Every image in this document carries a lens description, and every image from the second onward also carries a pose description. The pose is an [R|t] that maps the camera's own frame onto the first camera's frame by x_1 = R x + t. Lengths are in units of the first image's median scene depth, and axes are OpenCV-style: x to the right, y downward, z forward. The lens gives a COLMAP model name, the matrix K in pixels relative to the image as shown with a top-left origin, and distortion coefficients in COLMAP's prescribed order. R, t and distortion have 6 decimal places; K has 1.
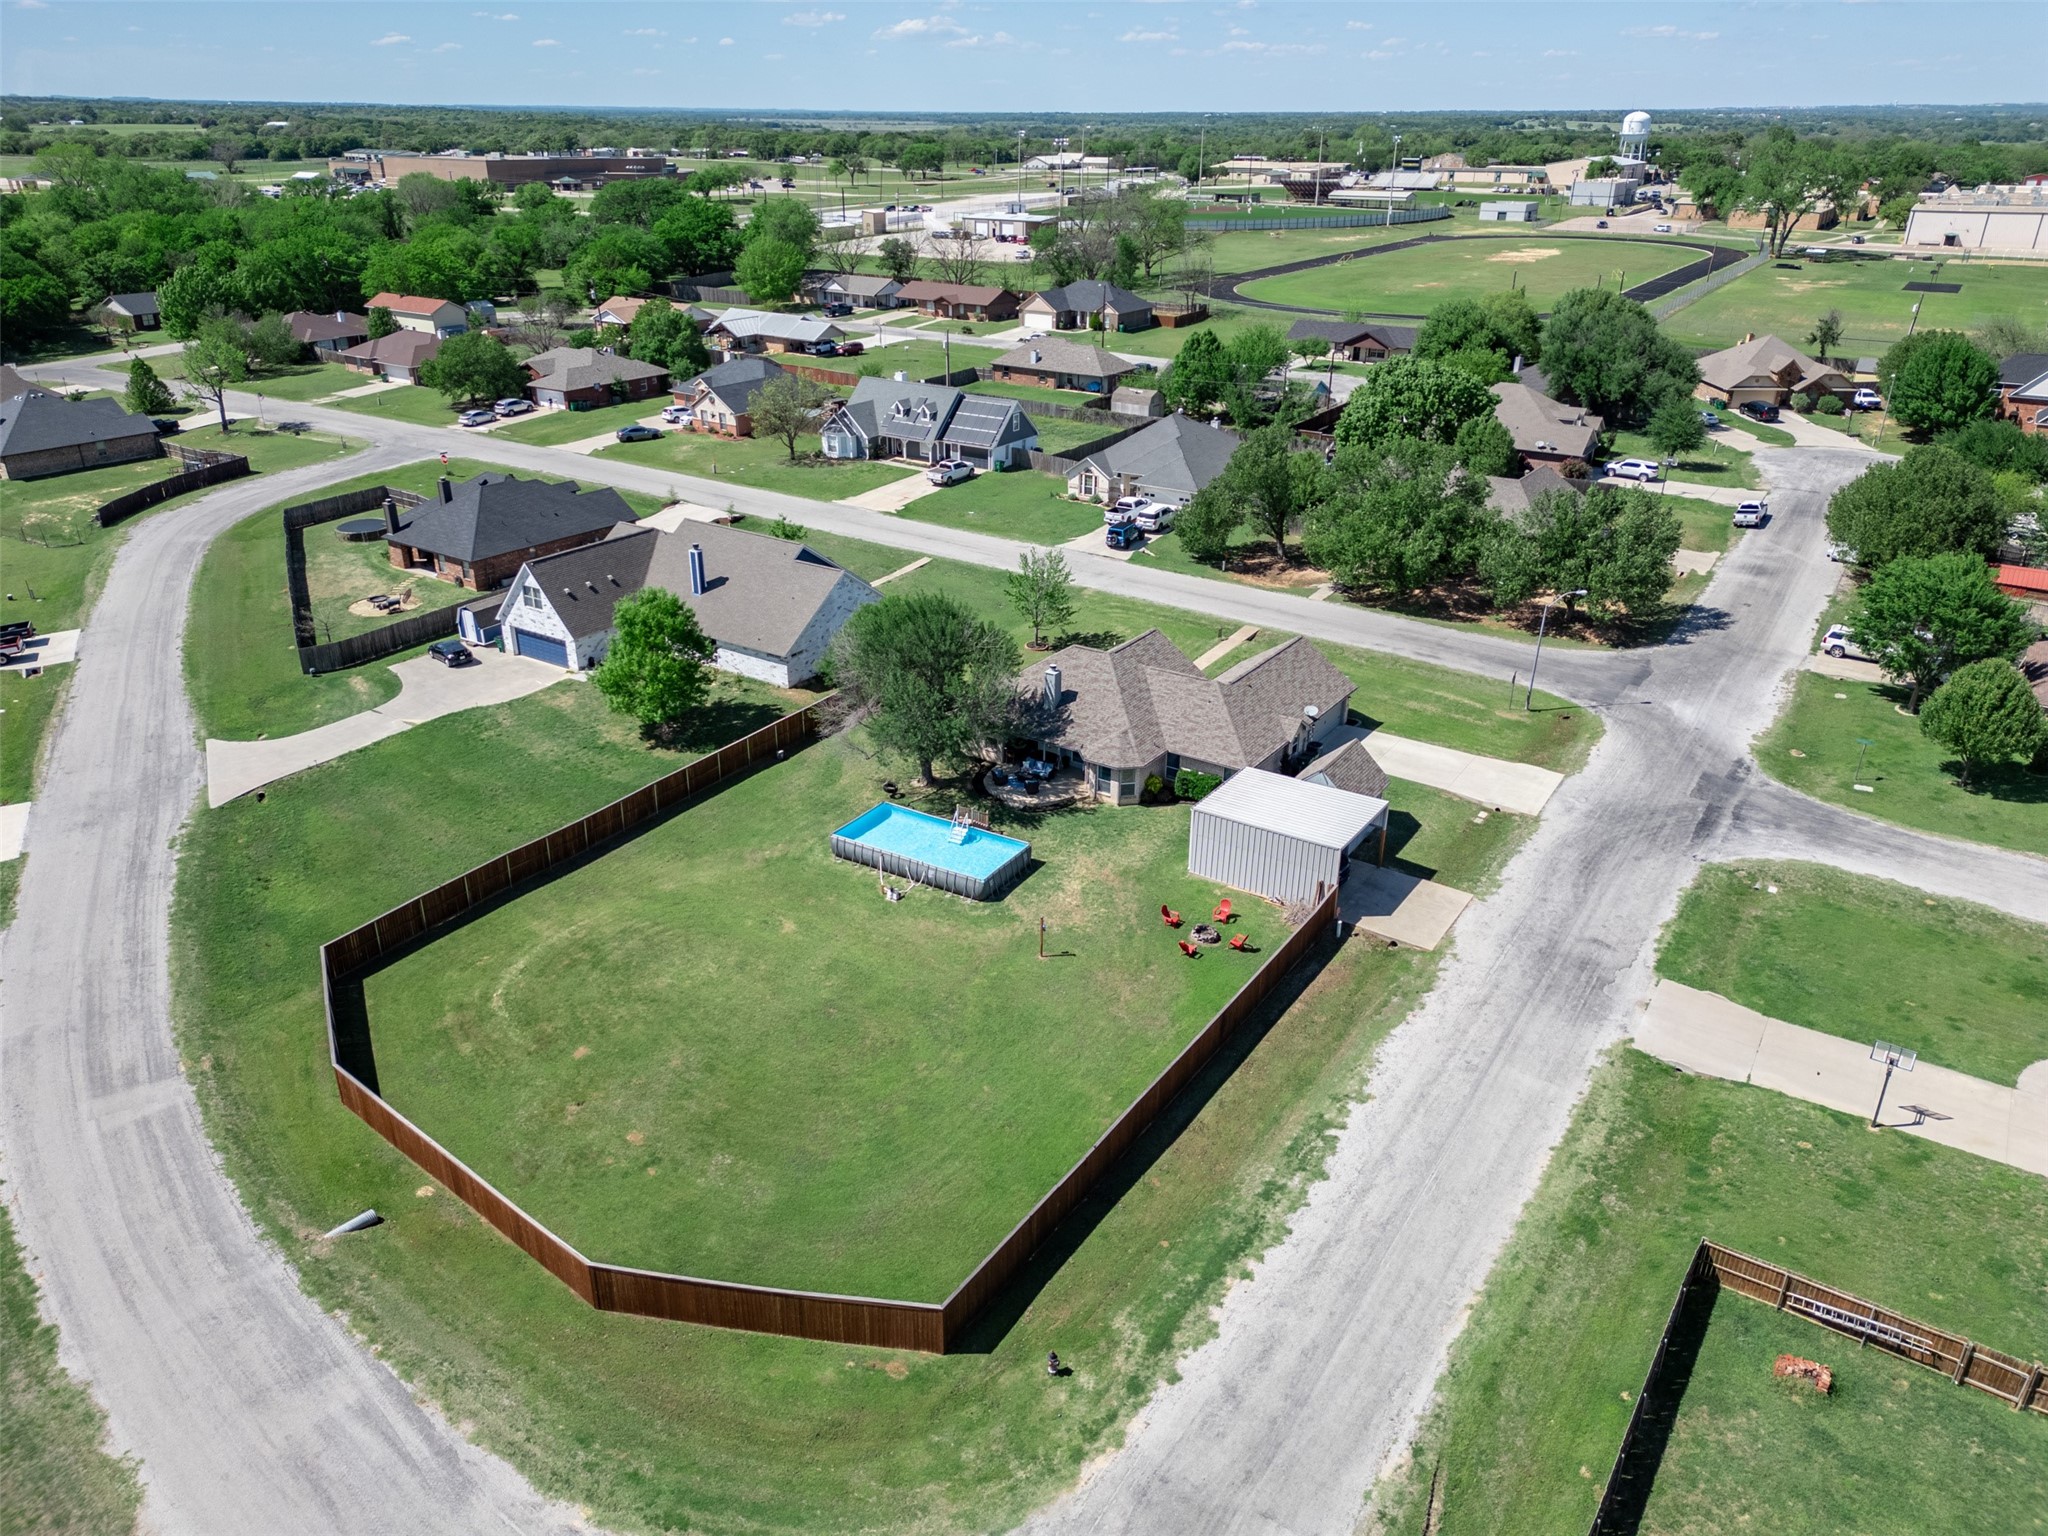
lens RADIAL K [[1432.8, 0, 1024.0], [0, 1432.8, 768.0], [0, 0, 1]] dist [0.049995, -0.037291]
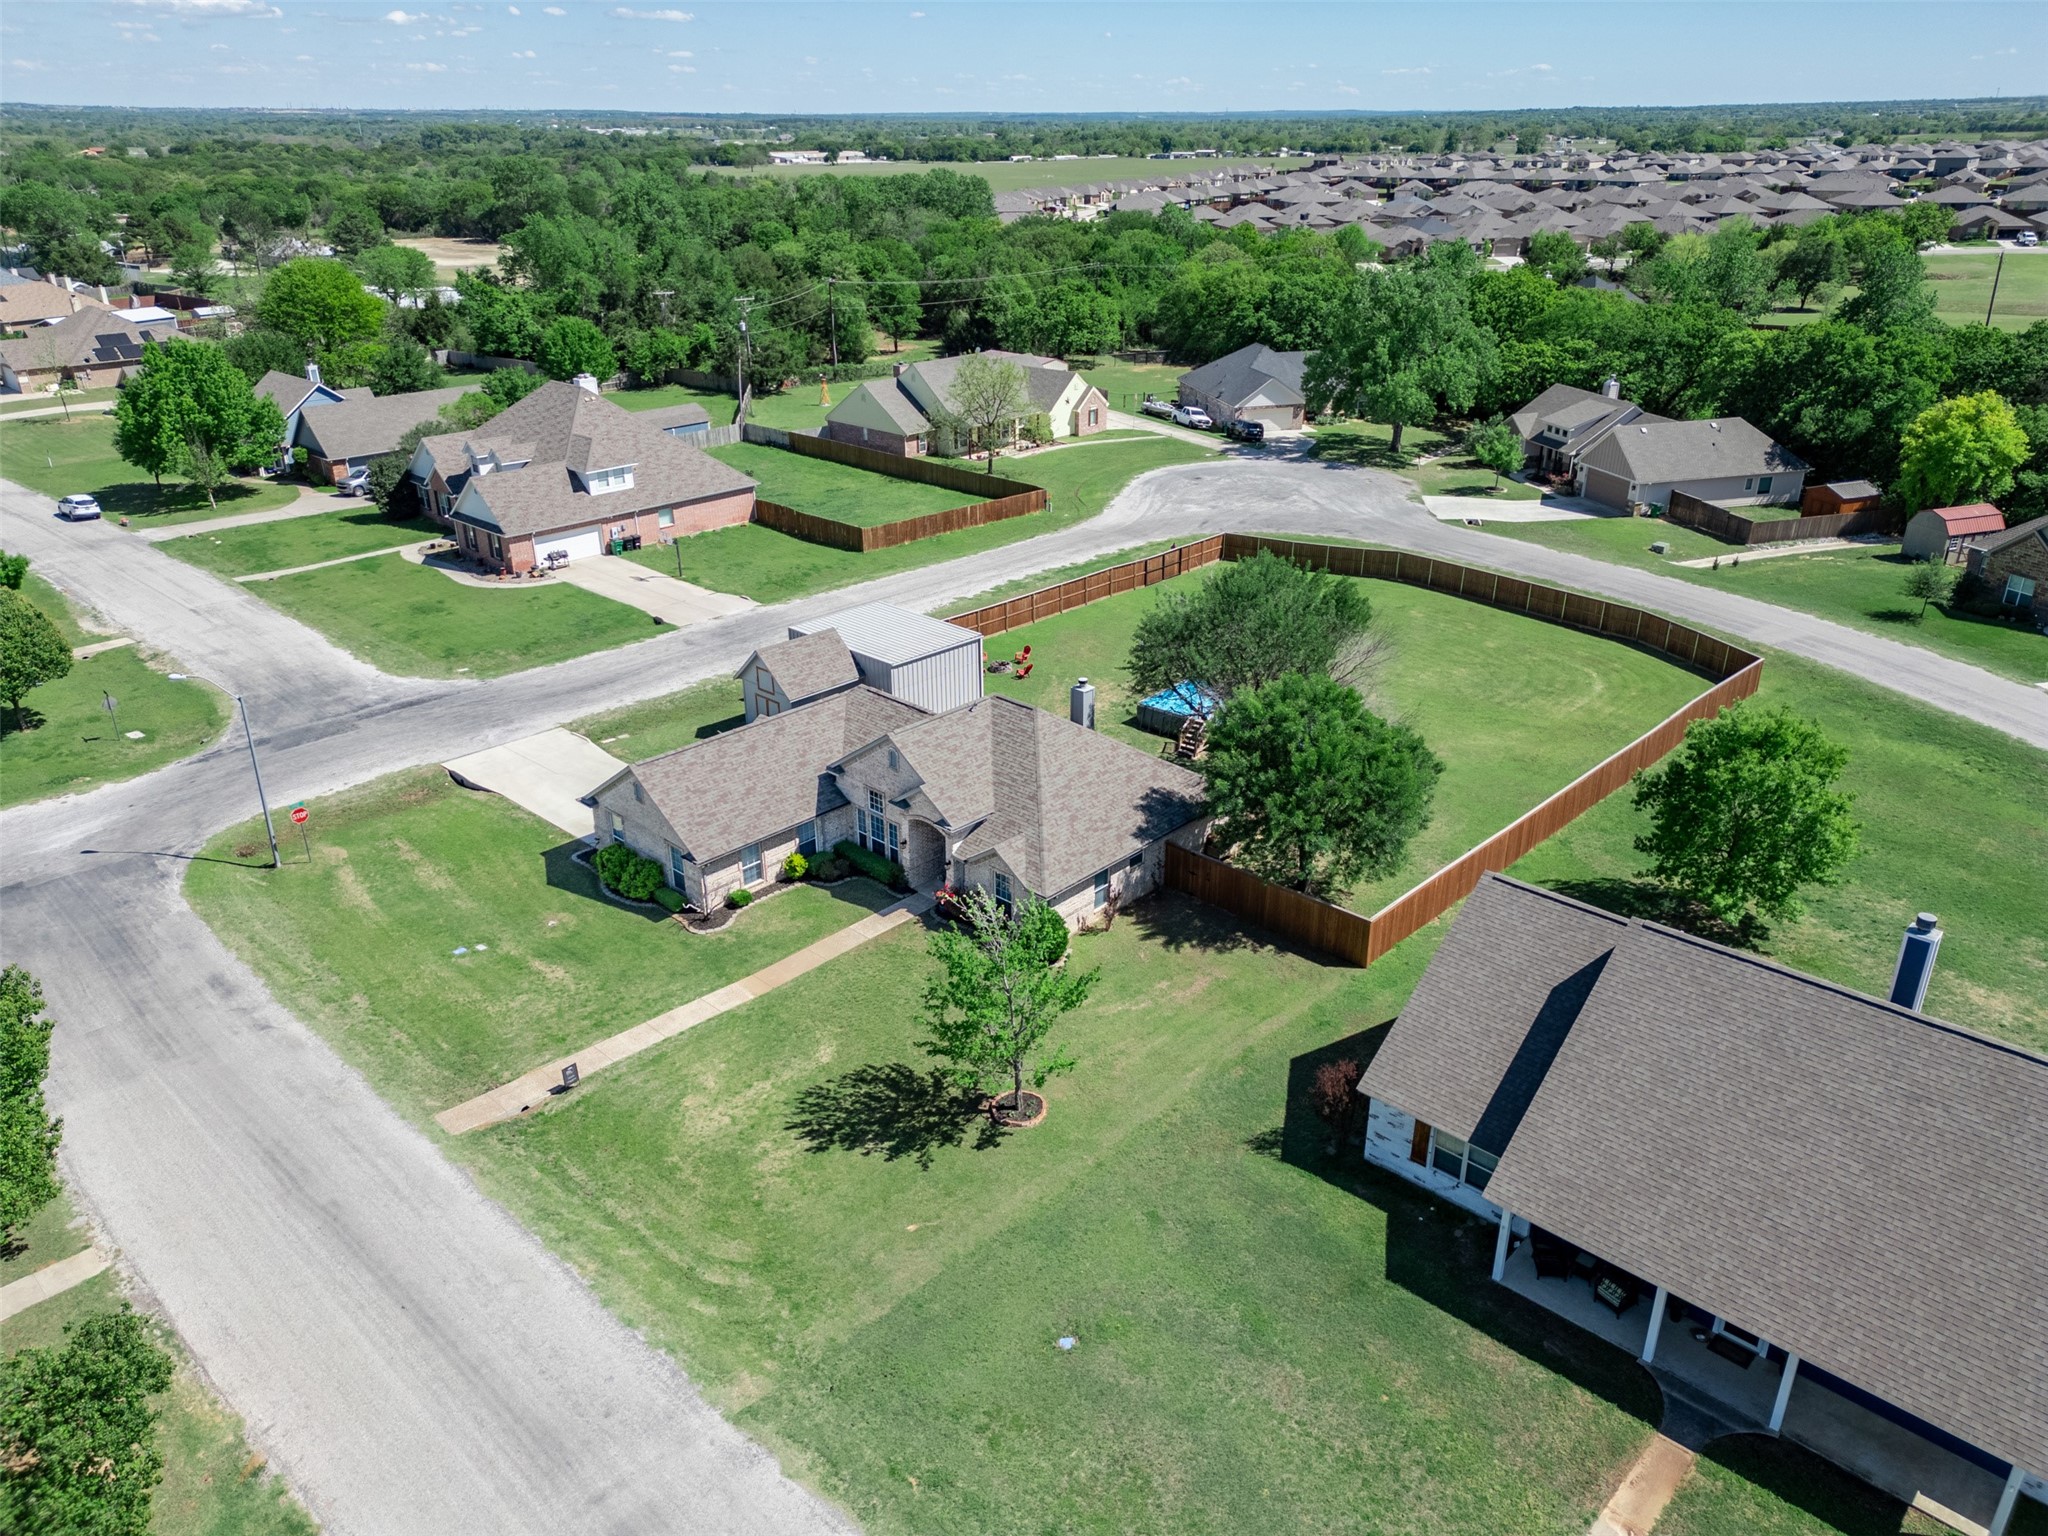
lens RADIAL K [[1428.0, 0, 1024.0], [0, 1428.0, 768.0], [0, 0, 1]] dist [0.077256, -0.079298]
pose [[-0.985960, -0.071238, 0.151024, -0.076285], [0.067086, 0.659241, 0.748933, -0.725211], [-0.152914, 0.748550, -0.645206, 1.880388]]
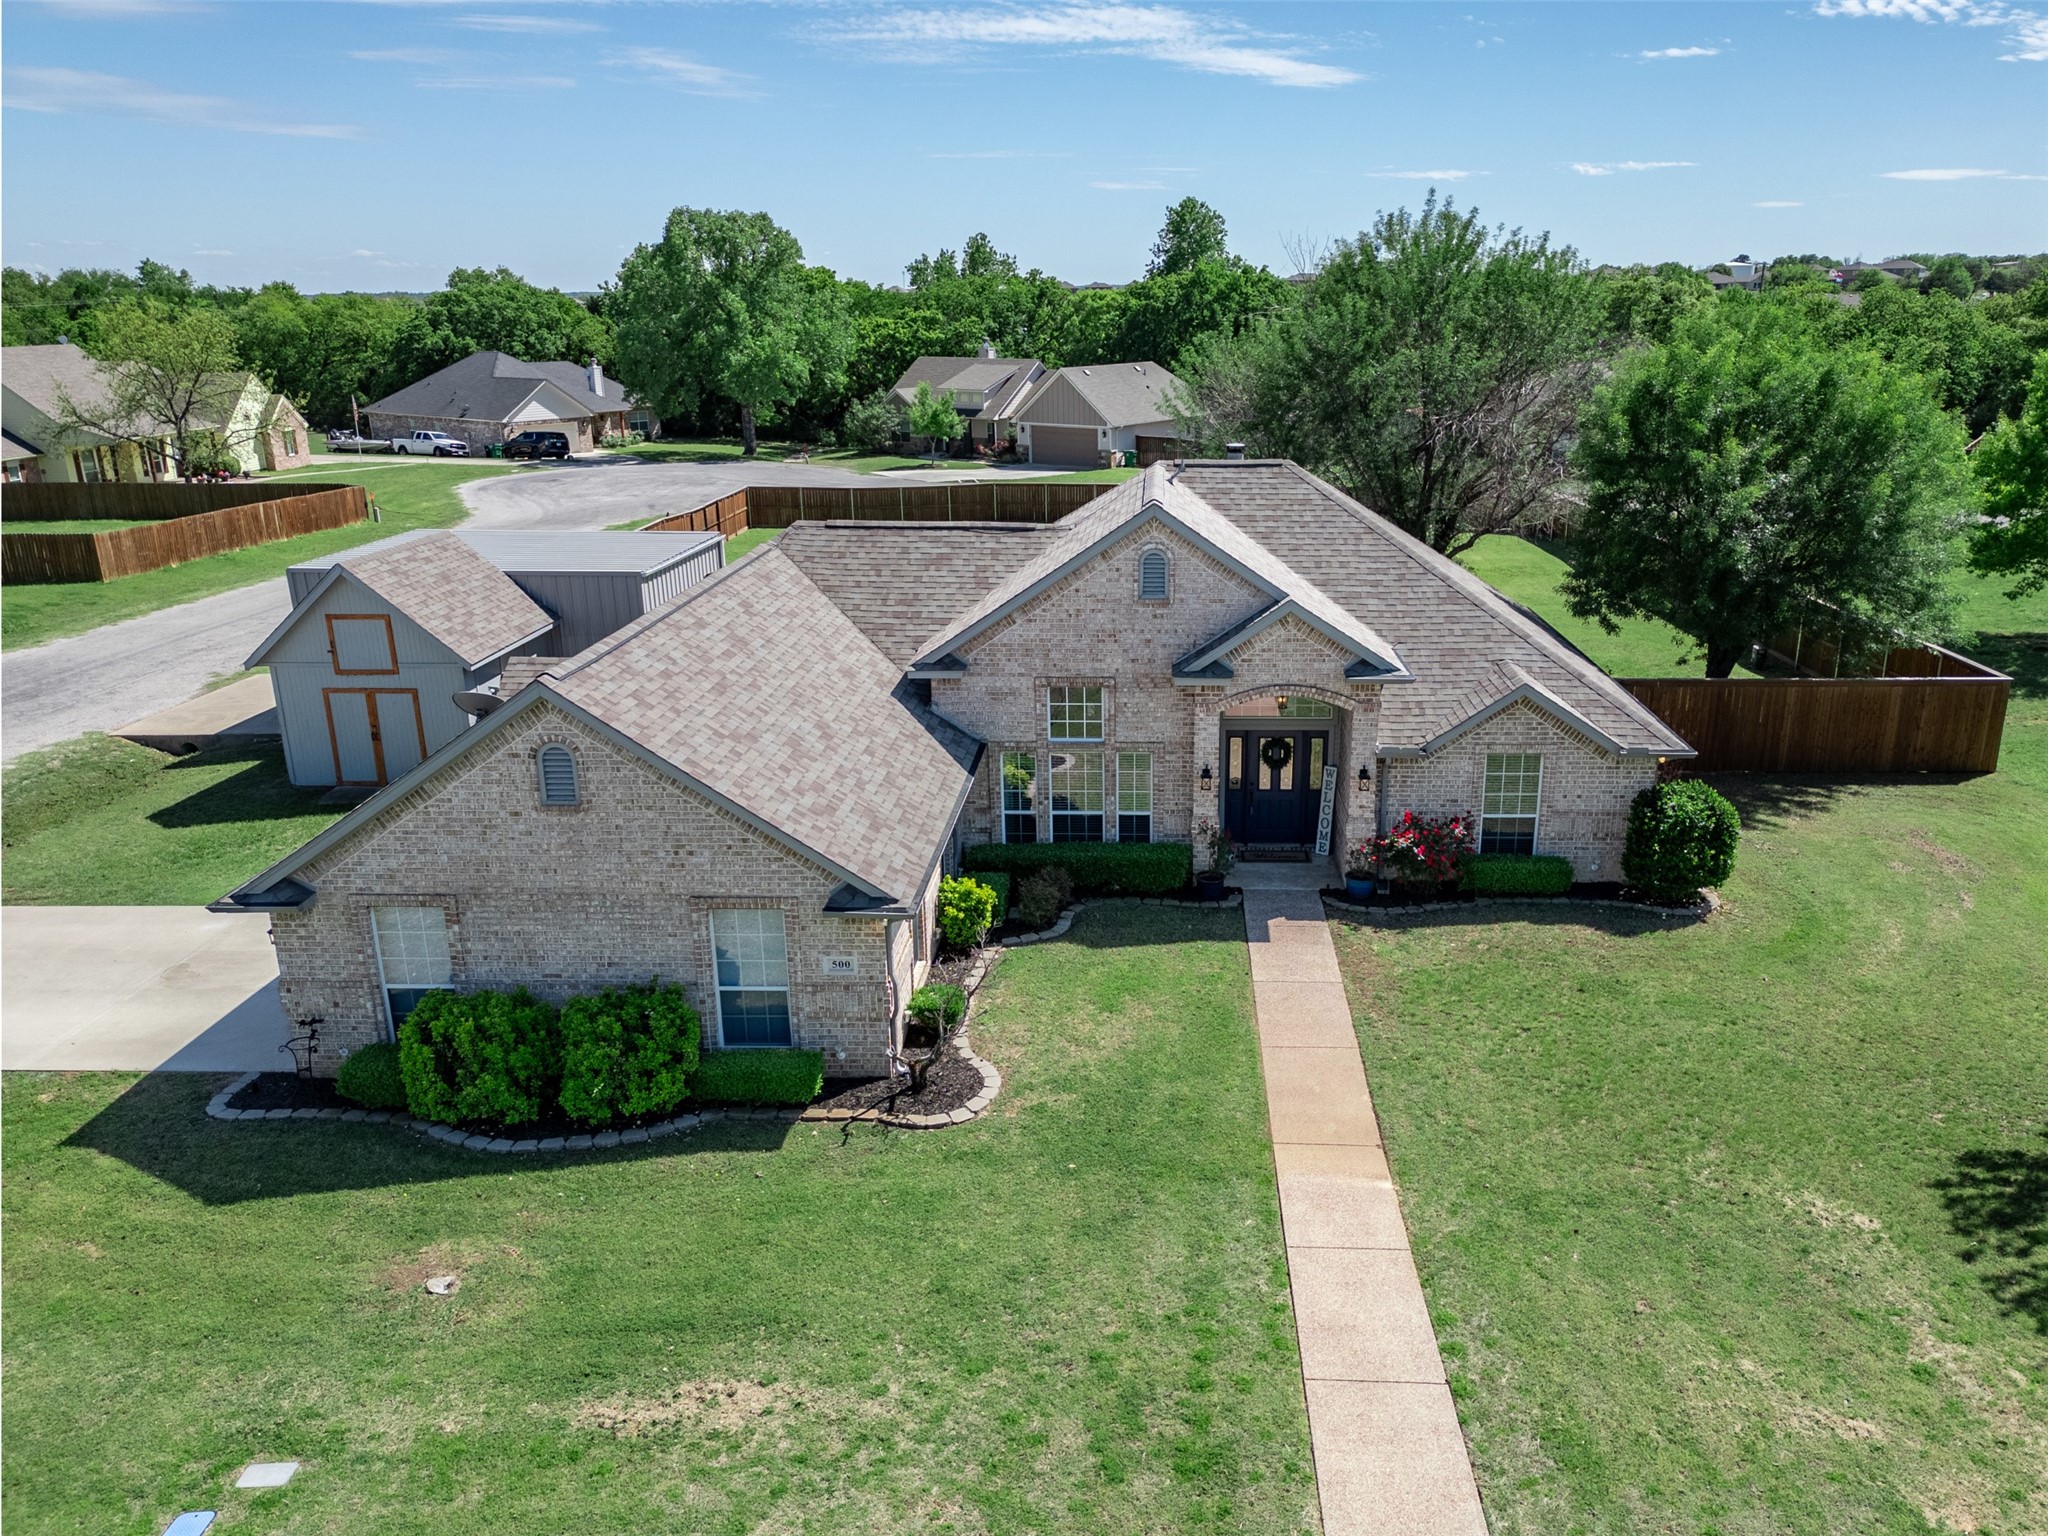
lens RADIAL K [[1546.2, 0, 1109.0], [0, 1546.2, 791.6], [0, 0, 1]] dist [0.063352, -0.060534]
pose [[-0.850945, 0.156565, -0.501377, 0.322272], [-0.219130, 0.761689, 0.609764, -0.297816], [0.477361, 0.628742, -0.613848, 1.607658]]
